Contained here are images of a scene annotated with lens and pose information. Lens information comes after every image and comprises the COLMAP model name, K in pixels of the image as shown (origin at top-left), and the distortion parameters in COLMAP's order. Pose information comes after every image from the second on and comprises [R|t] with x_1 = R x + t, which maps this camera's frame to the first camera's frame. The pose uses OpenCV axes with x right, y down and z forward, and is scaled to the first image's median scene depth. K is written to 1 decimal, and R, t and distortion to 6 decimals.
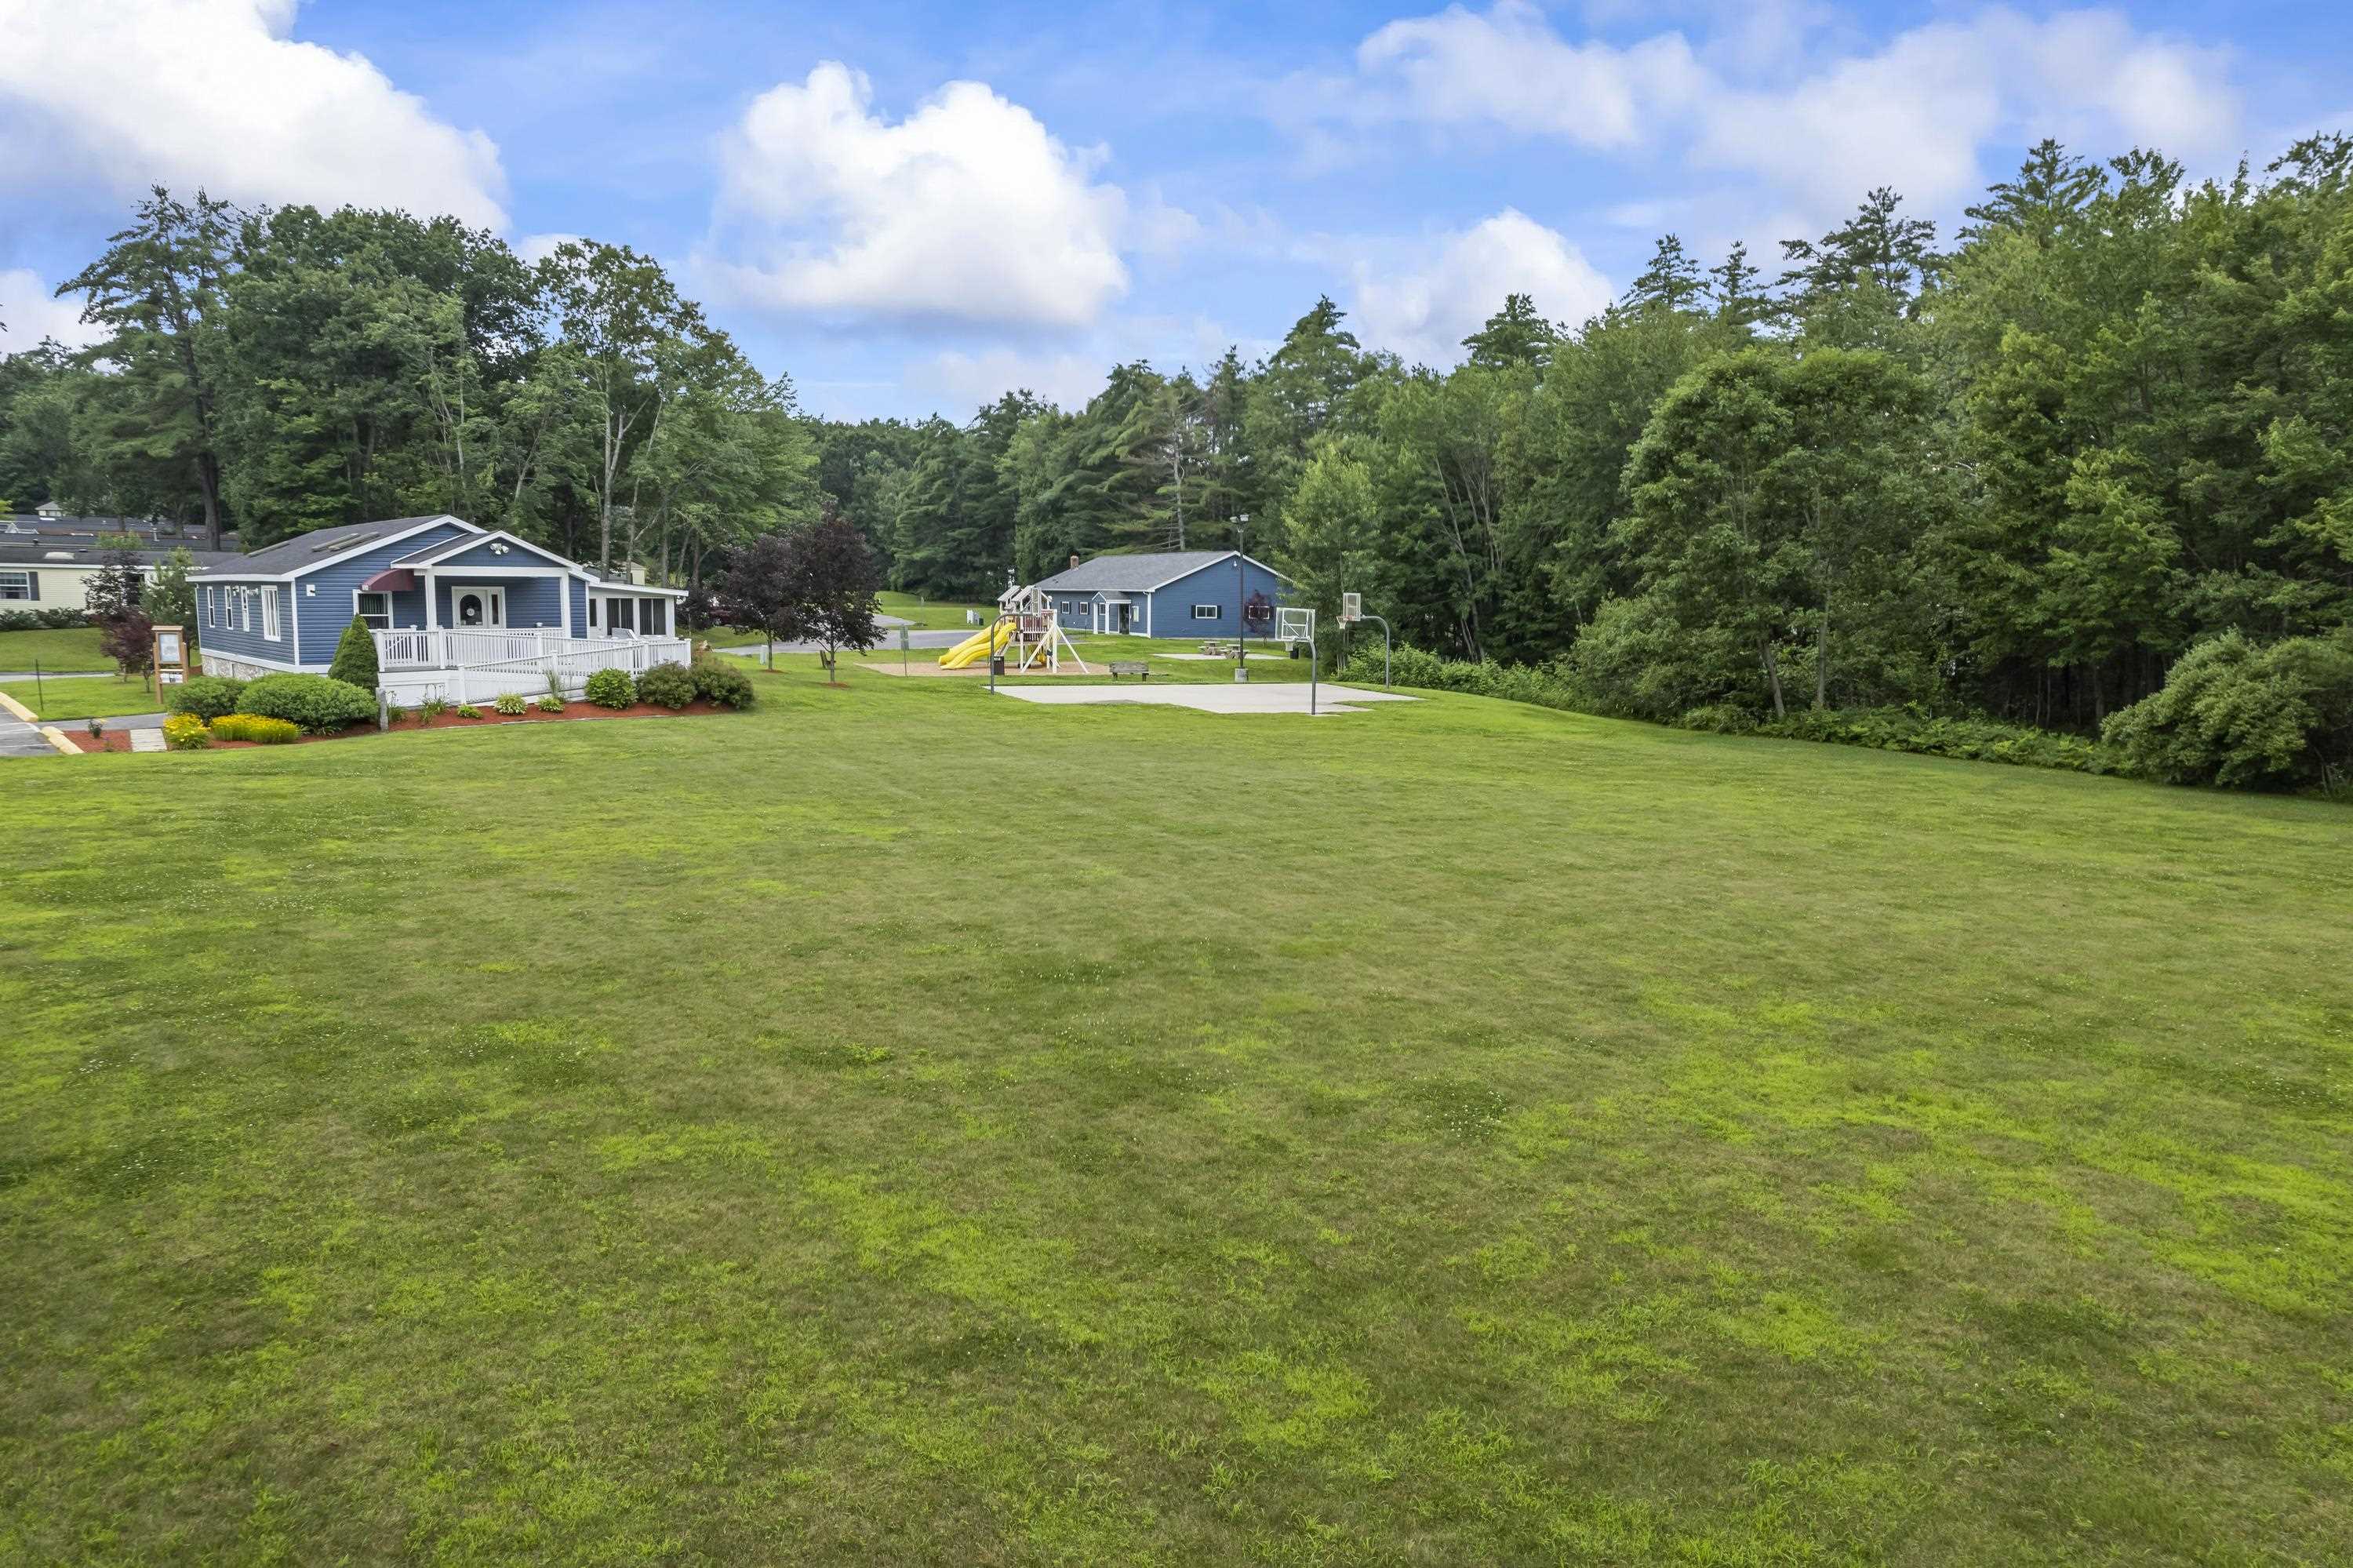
lens RADIAL K [[1519.5, 0, 1178.0], [0, 1519.5, 776.1], [0, 0, 1]] dist [-0.079120, 0.080867]
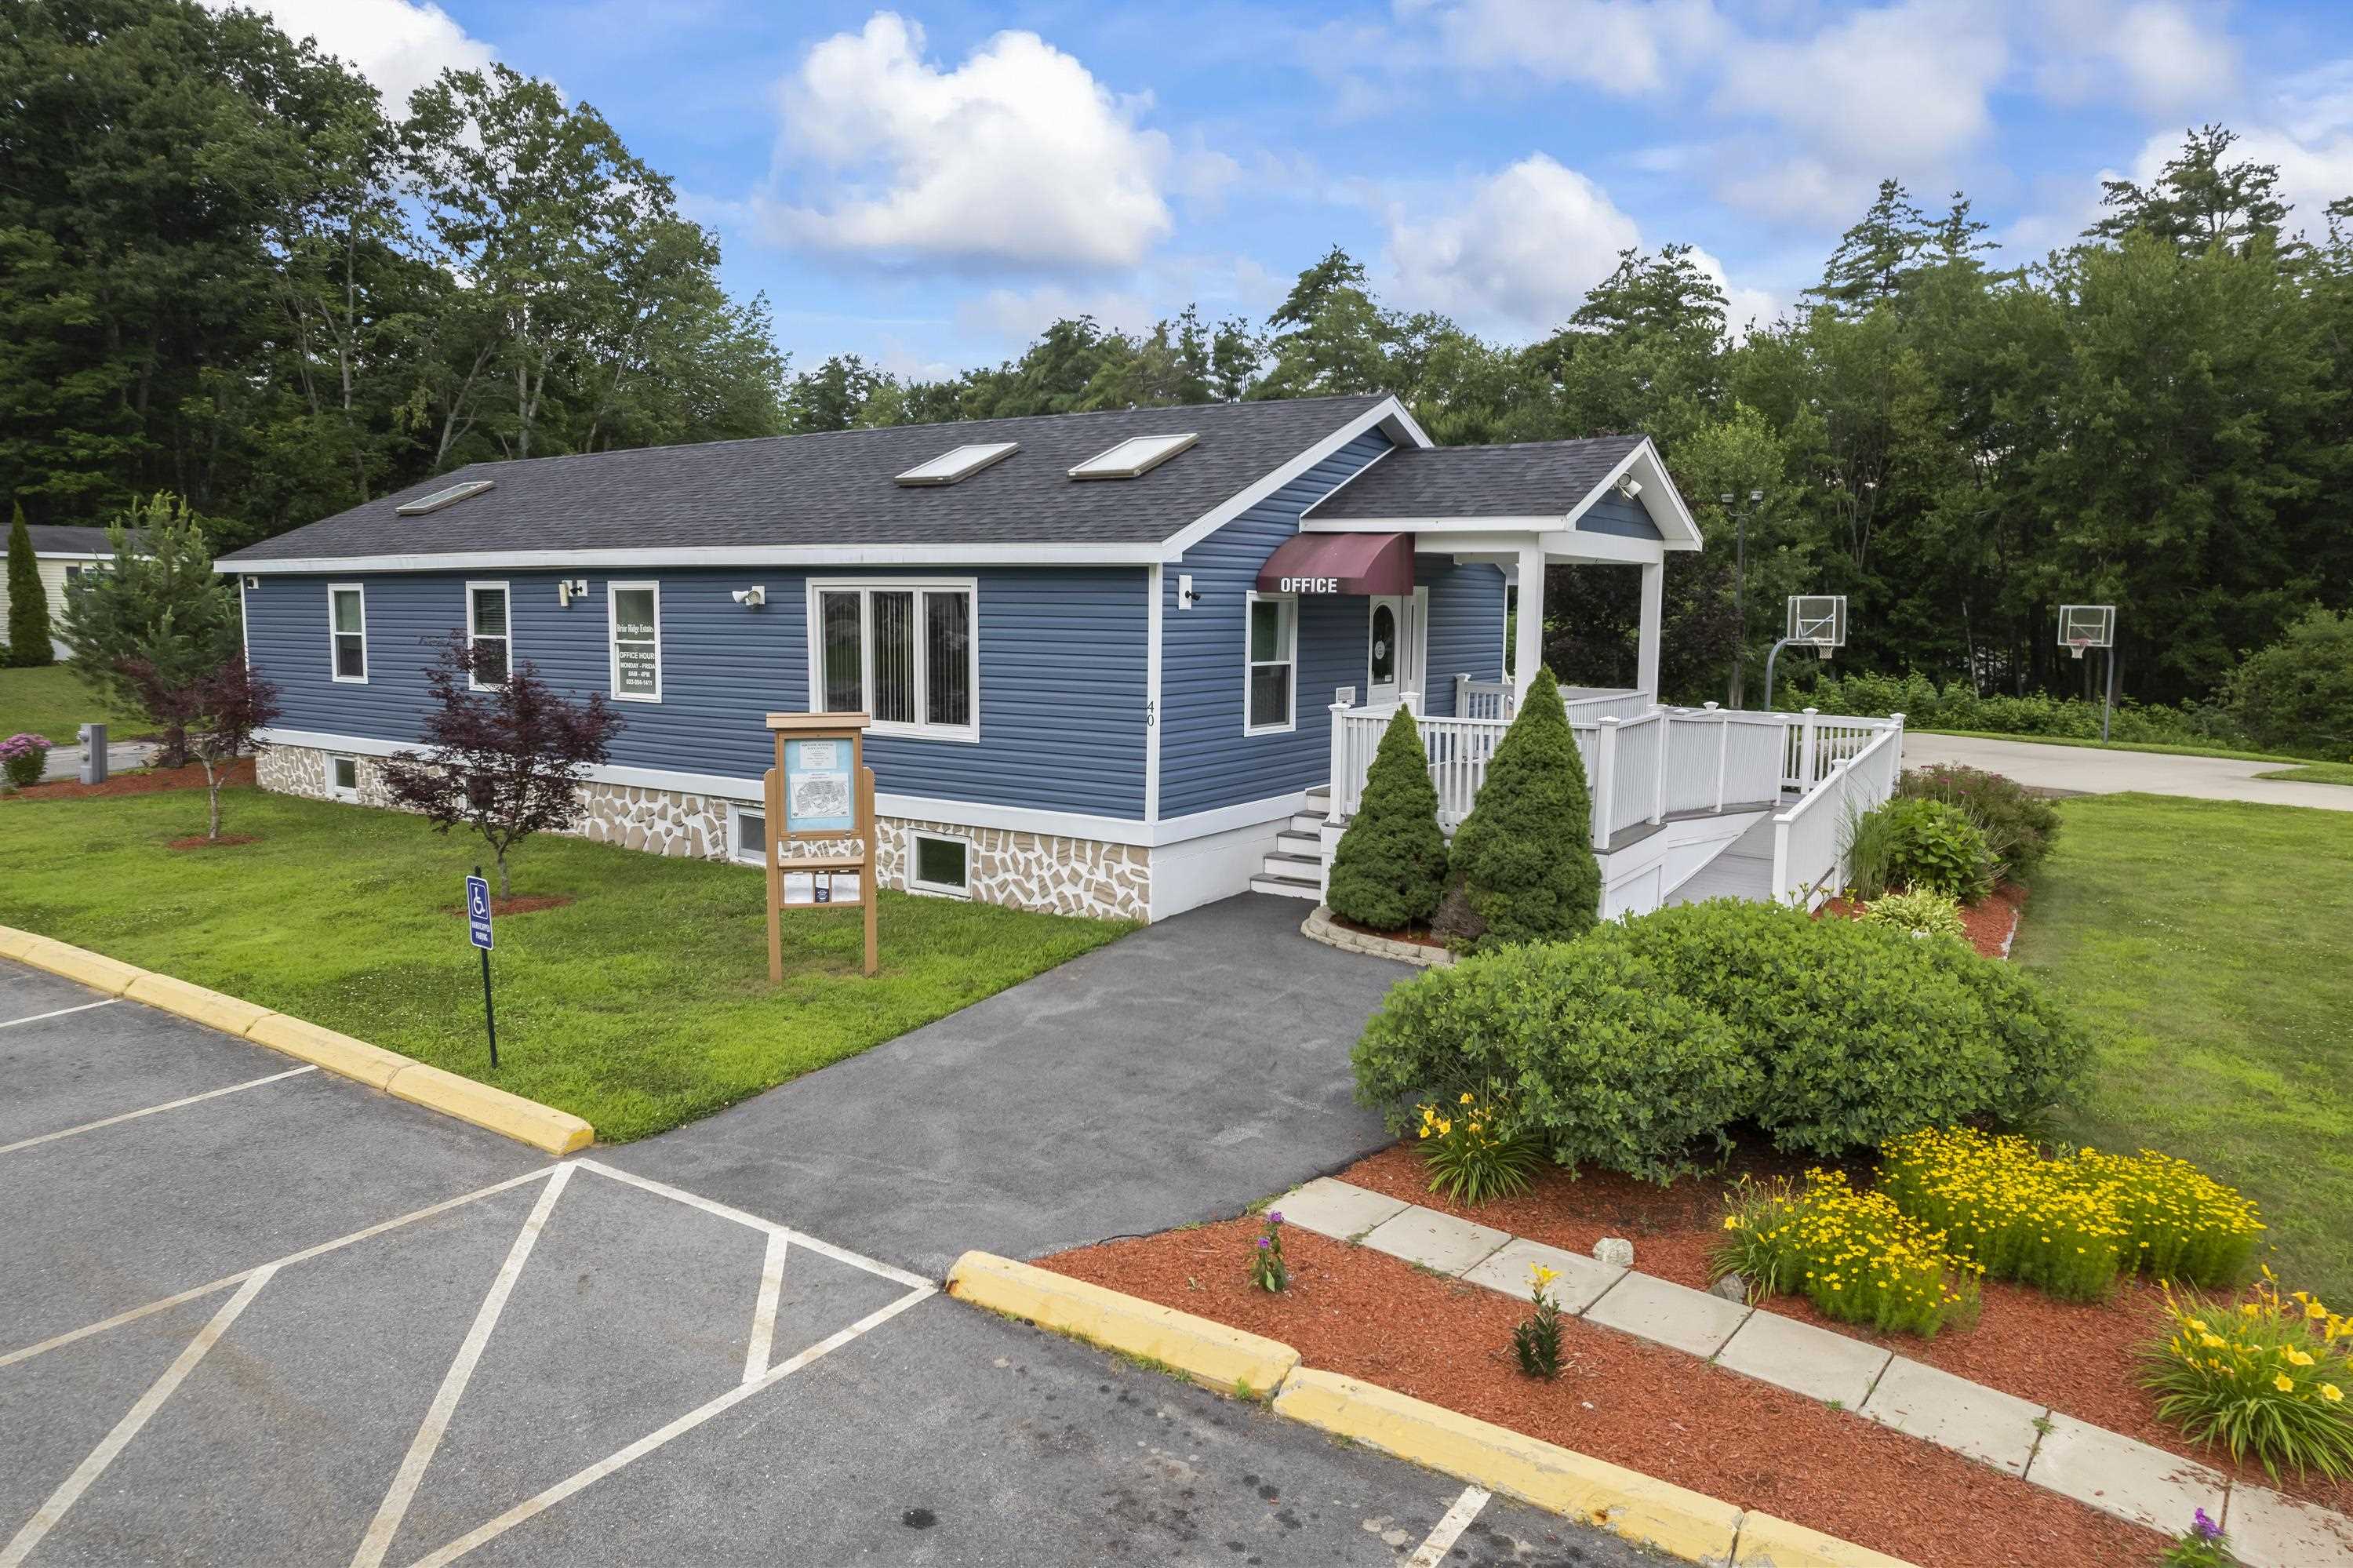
lens RADIAL K [[1519.5, 0, 1178.0], [0, 1519.5, 776.1], [0, 0, 1]] dist [-0.079120, 0.080867]
pose [[0.965799, -0.029238, 0.257637, -0.205287], [0.029987, 0.999550, 0.001024, -0.025496], [-0.257551, 0.006737, 0.966241, 0.205976]]
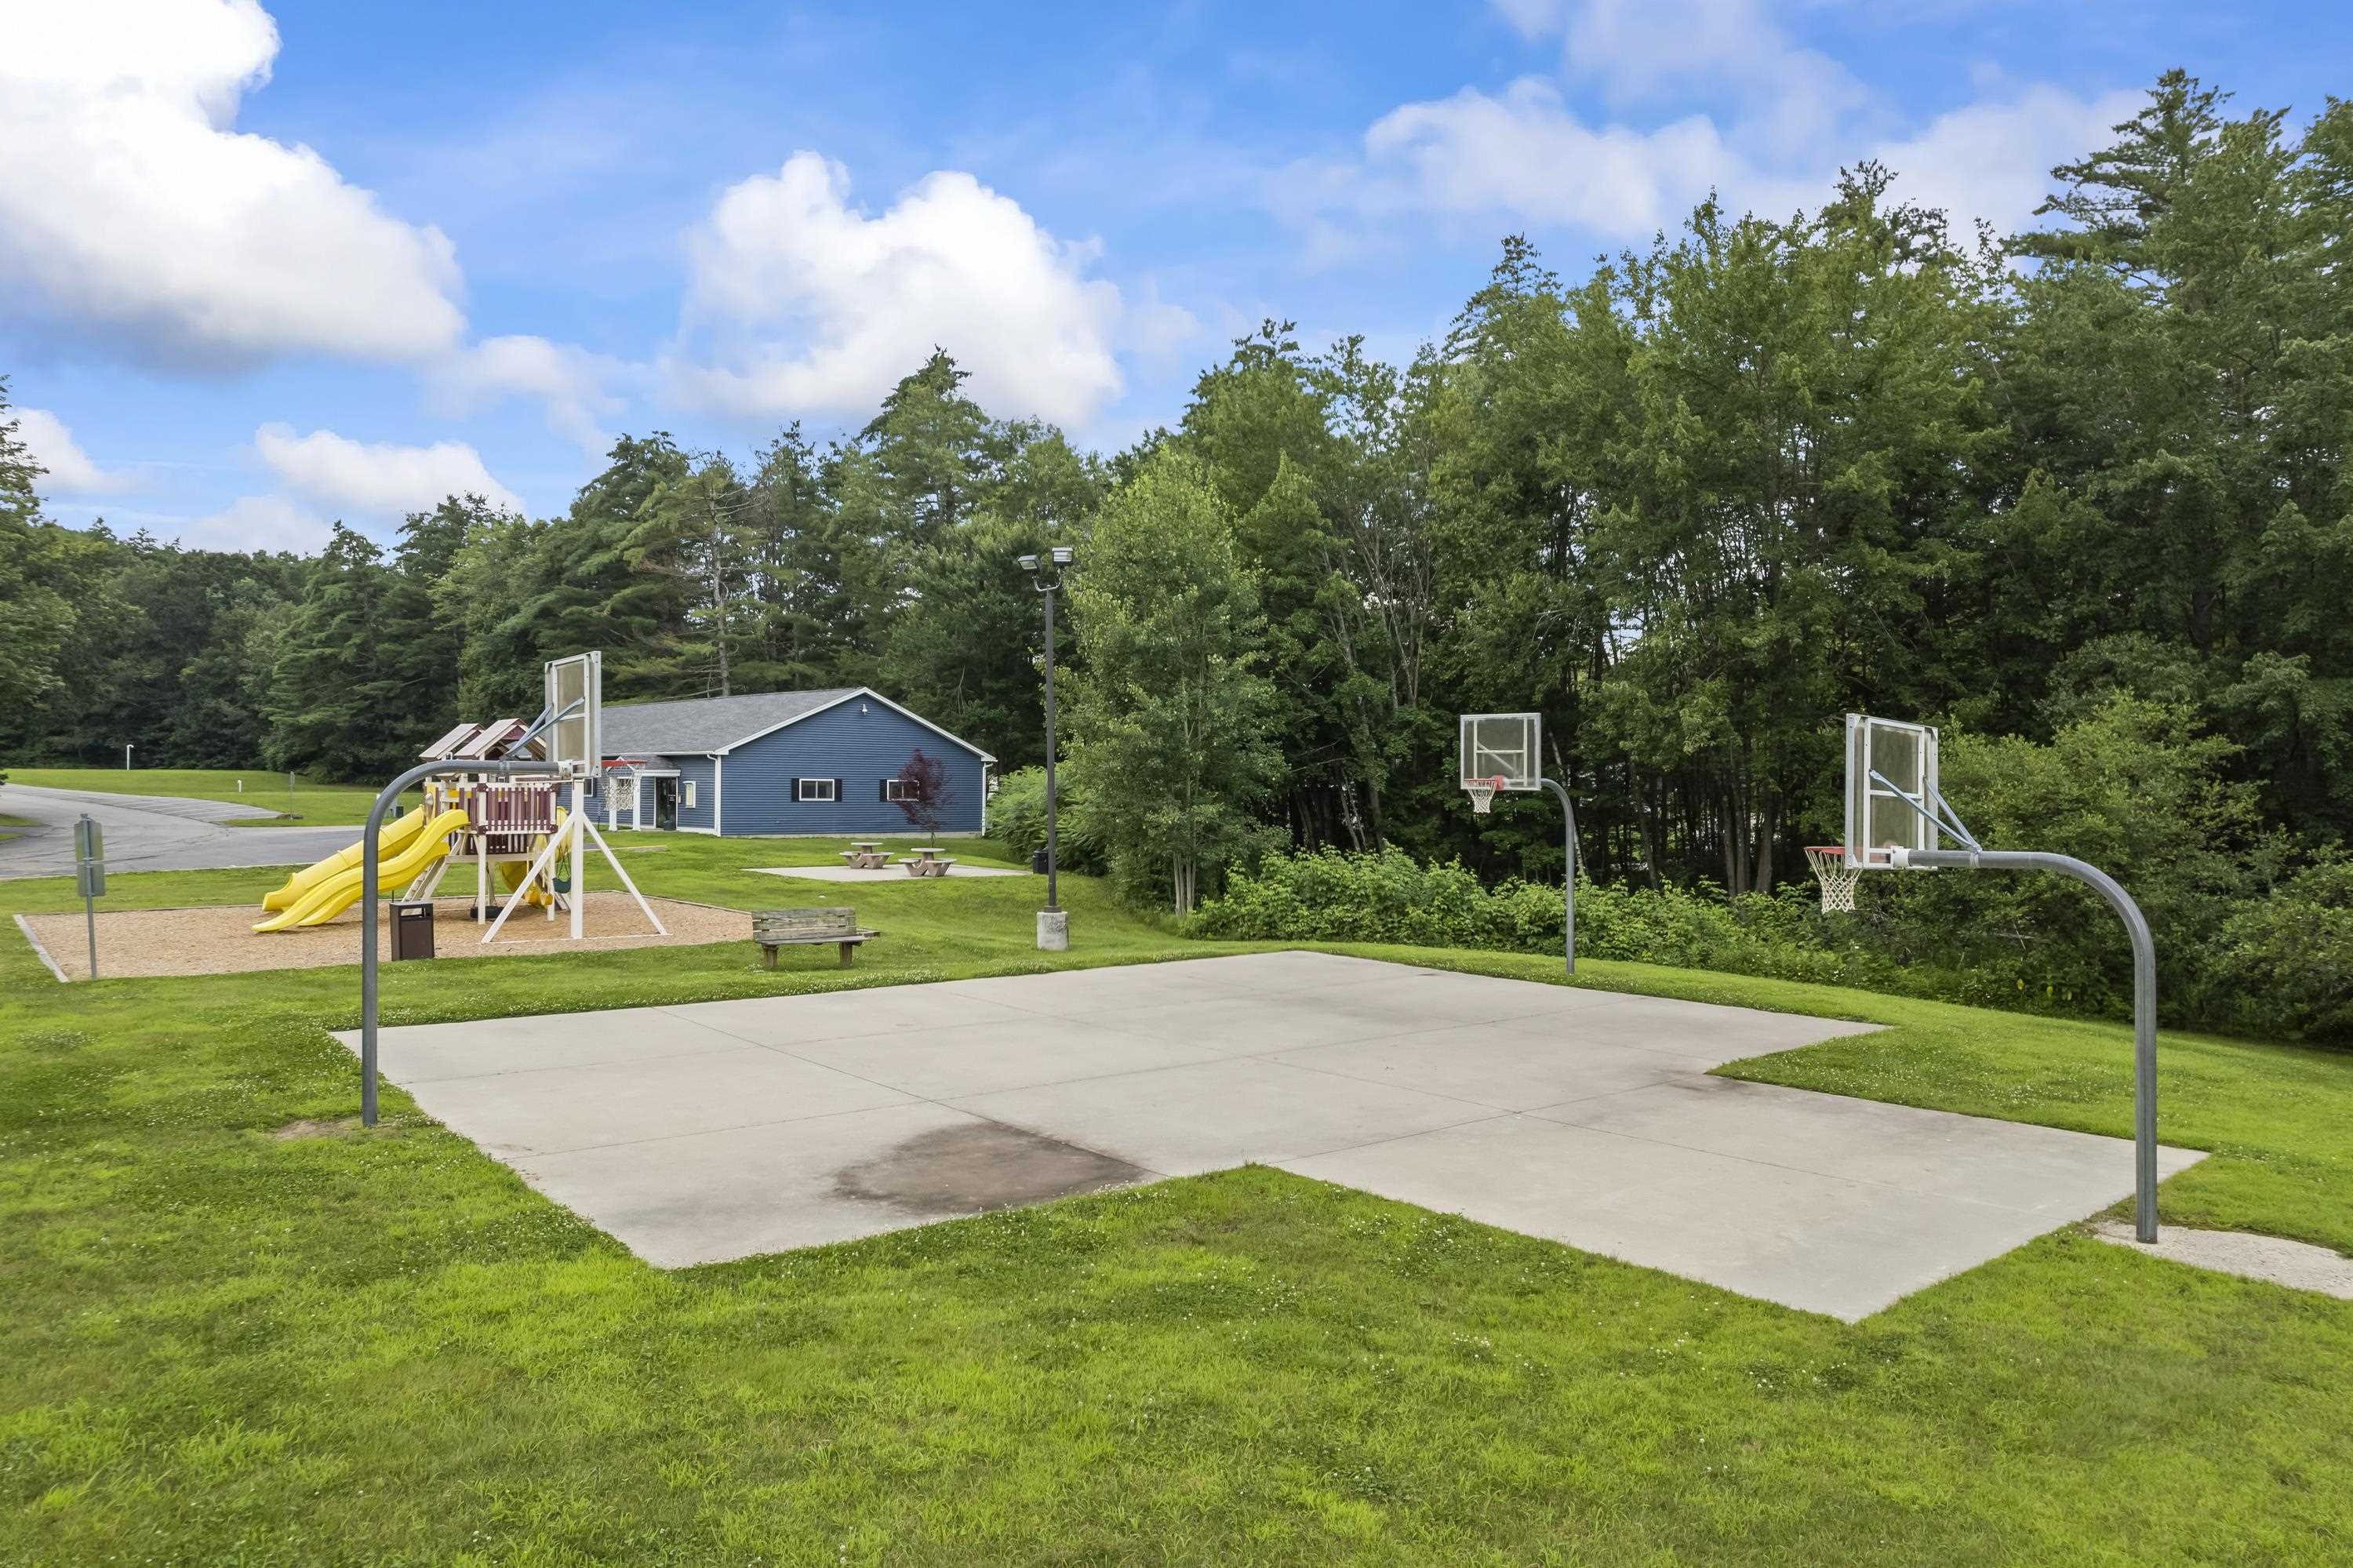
lens RADIAL K [[1519.5, 0, 1178.0], [0, 1519.5, 776.1], [0, 0, 1]] dist [-0.079120, 0.080867]
pose [[0.941546, -0.002940, 0.336870, -0.035028], [0.044218, 0.992389, -0.114927, -0.030859], [-0.333969, 0.123105, 0.934511, 0.312399]]
